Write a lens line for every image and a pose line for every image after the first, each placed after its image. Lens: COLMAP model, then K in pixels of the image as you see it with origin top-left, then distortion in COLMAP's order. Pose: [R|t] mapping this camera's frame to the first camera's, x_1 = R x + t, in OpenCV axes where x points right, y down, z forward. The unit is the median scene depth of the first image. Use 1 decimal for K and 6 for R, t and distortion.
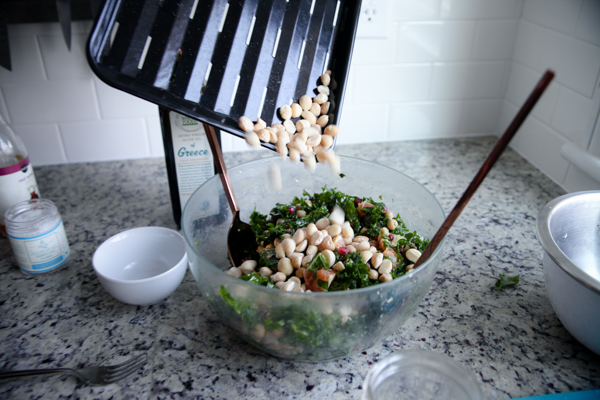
lens RADIAL K [[564.1, 0, 300.0], [0, 564.1, 200.0], [0, 0, 1]] dist [0.000497, 0.000216]
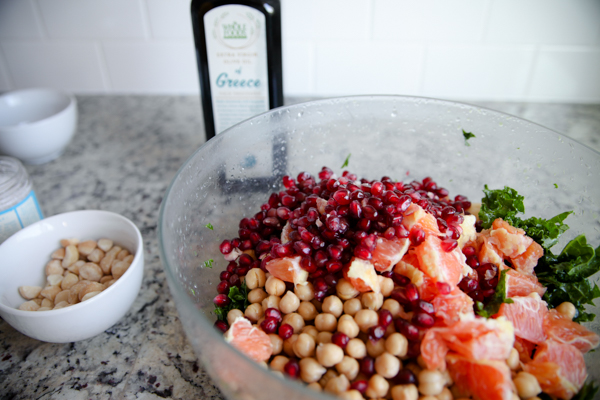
lens RADIAL K [[705.9, 0, 300.0], [0, 705.9, 200.0], [0, 0, 1]] dist [-0.020353, -0.018723]
pose [[0.985415, 0.110742, -0.129203, 0.005693], [-0.103811, 0.992833, 0.059219, -0.003145], [0.134835, -0.044942, 0.989848, 0.191135]]
